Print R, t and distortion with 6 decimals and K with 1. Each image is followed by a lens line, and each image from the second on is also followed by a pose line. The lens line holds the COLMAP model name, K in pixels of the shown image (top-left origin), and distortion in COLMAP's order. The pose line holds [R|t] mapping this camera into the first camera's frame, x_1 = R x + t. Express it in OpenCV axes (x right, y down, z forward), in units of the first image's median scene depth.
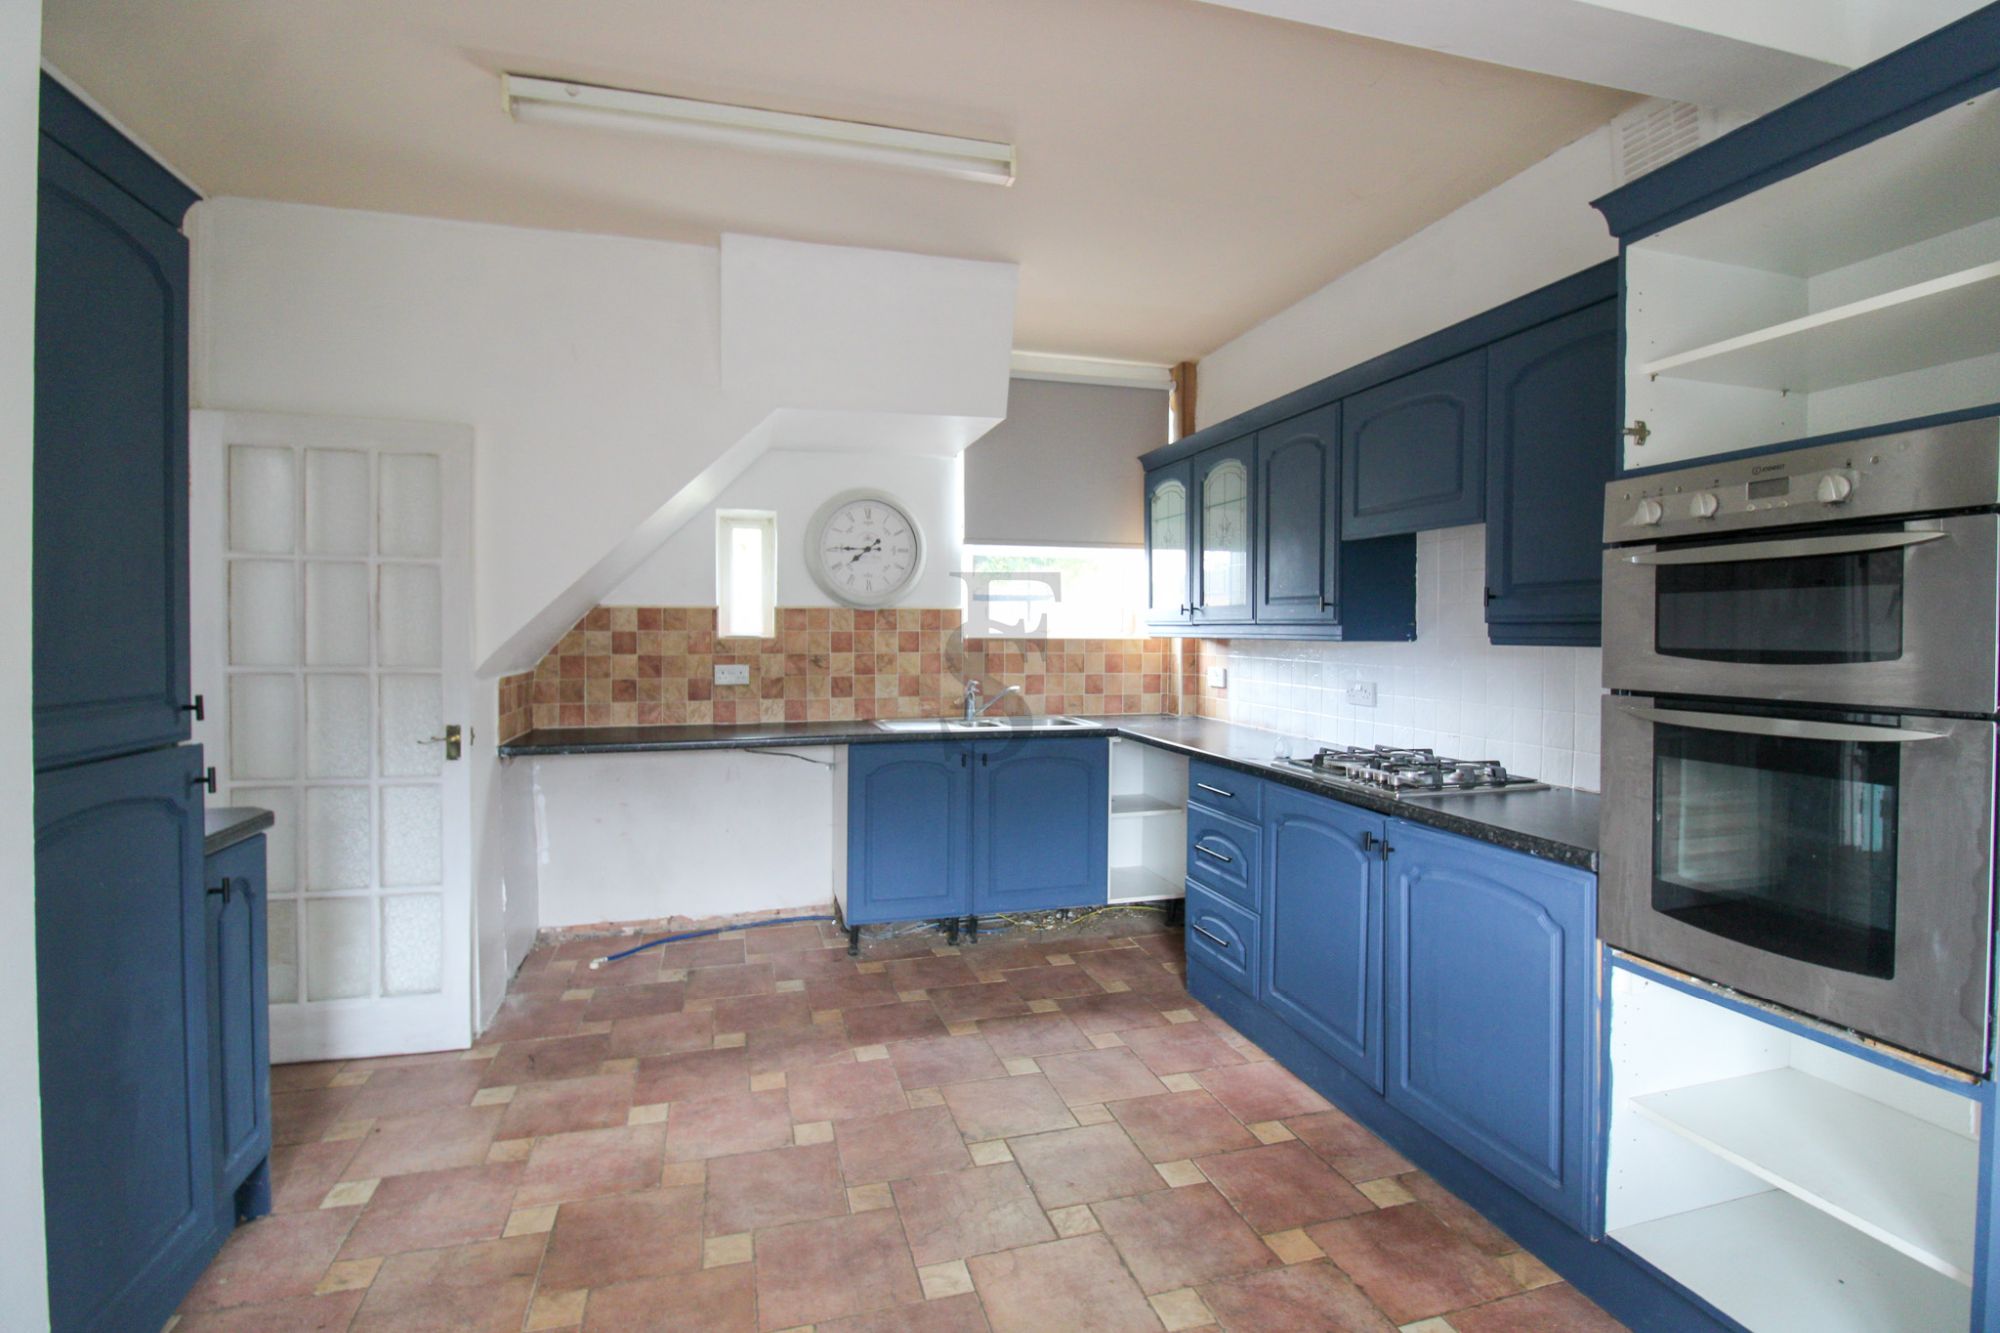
lens RADIAL K [[938.3, 0, 1008.5], [0, 938.3, 641.6], [0, 0, 1]] dist [-0.001421, -0.020088]
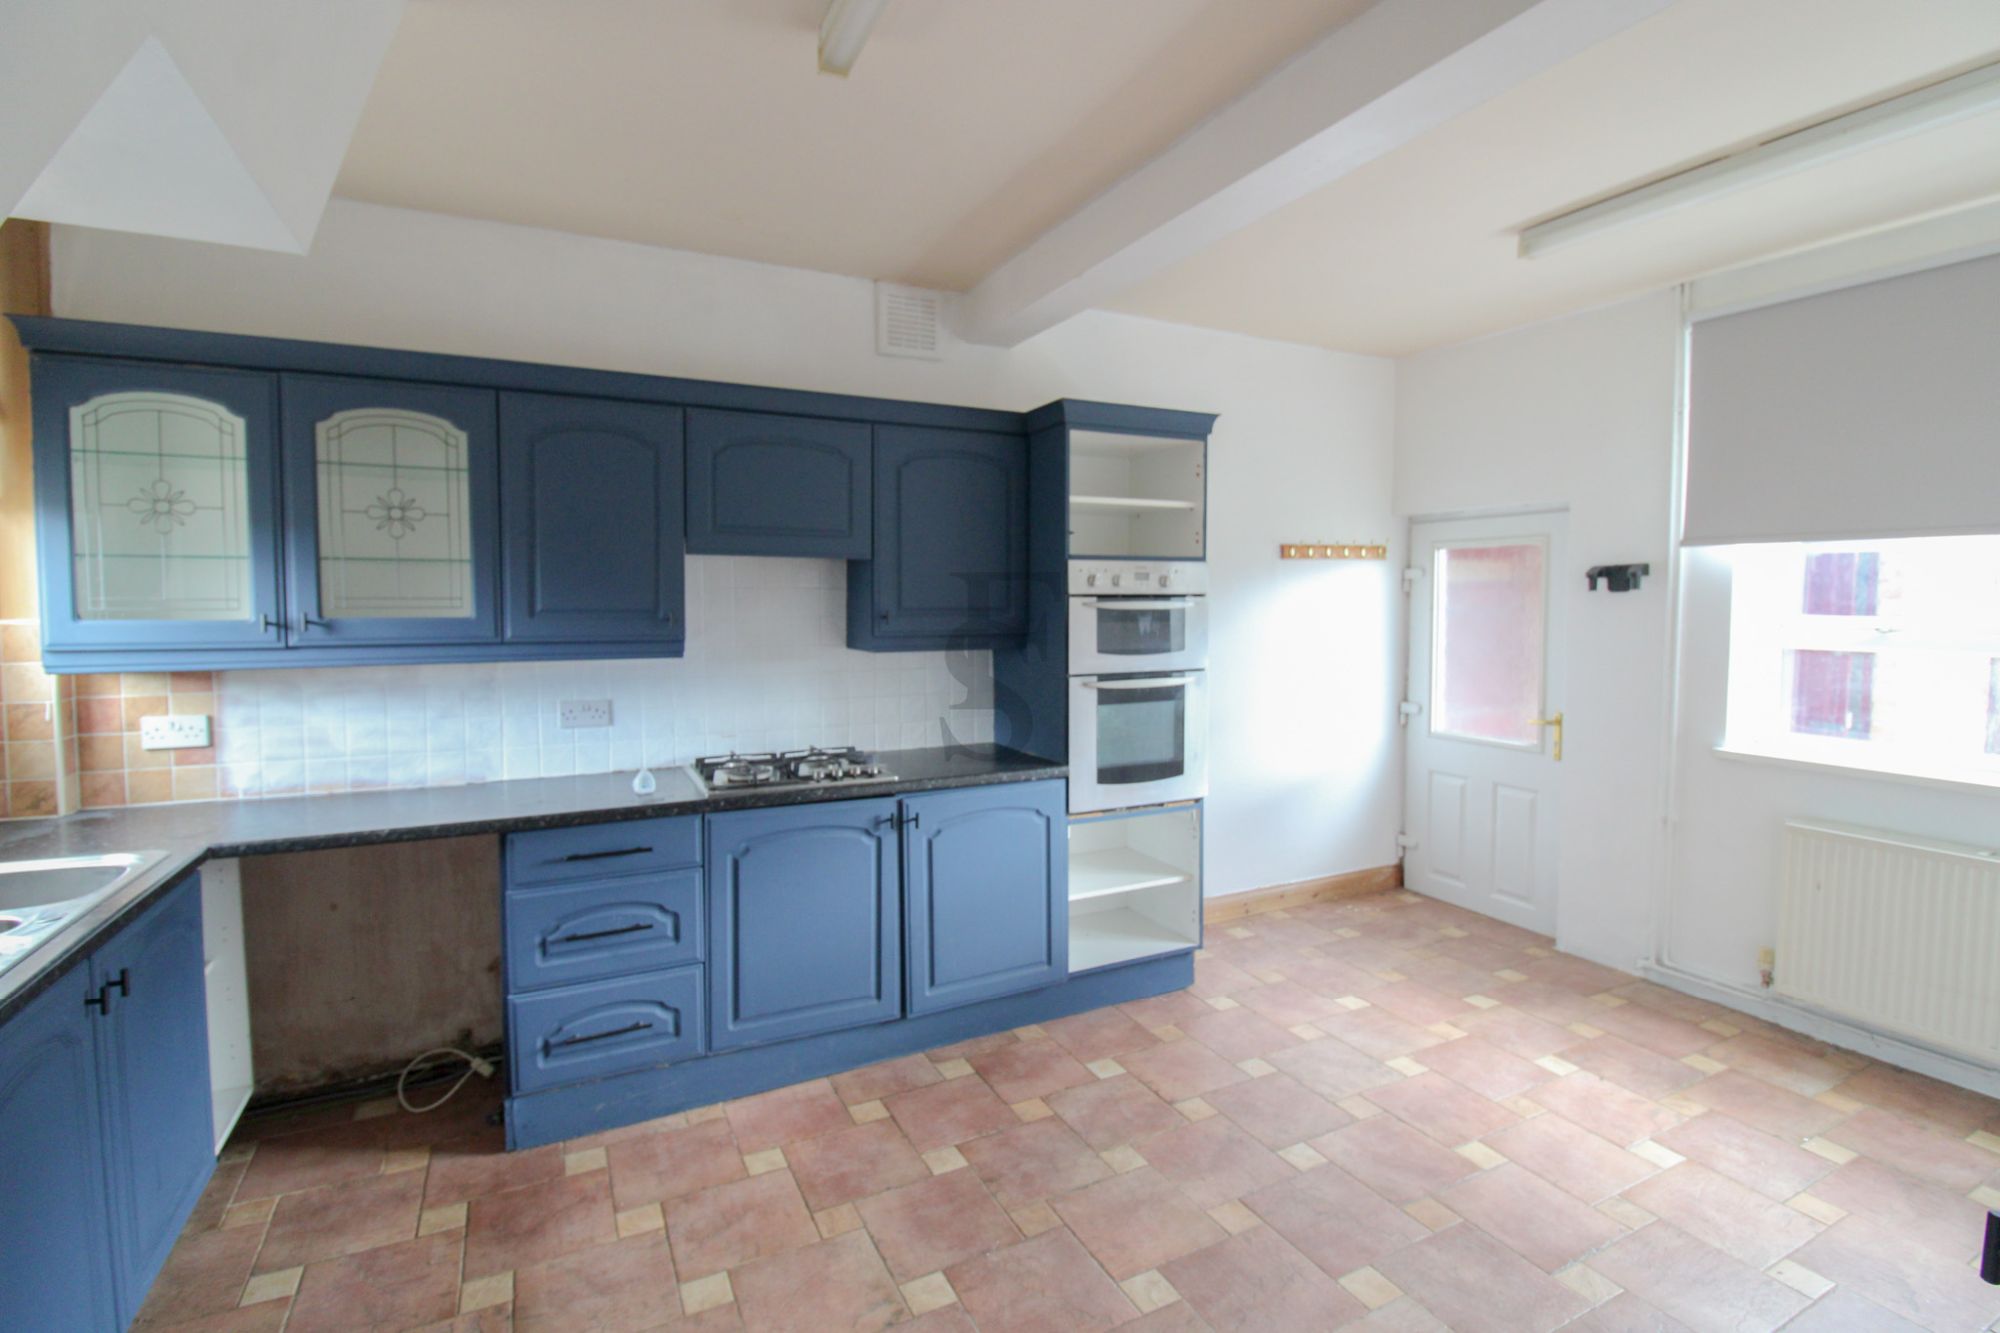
lens RADIAL K [[938.3, 0, 1008.5], [0, 938.3, 641.6], [0, 0, 1]] dist [-0.001421, -0.020088]
pose [[-0.192094, -0.049896, 0.980107, -0.696786], [0.010897, 0.998537, 0.052970, -0.069417], [-0.981316, 0.020856, -0.191270, 0.910404]]
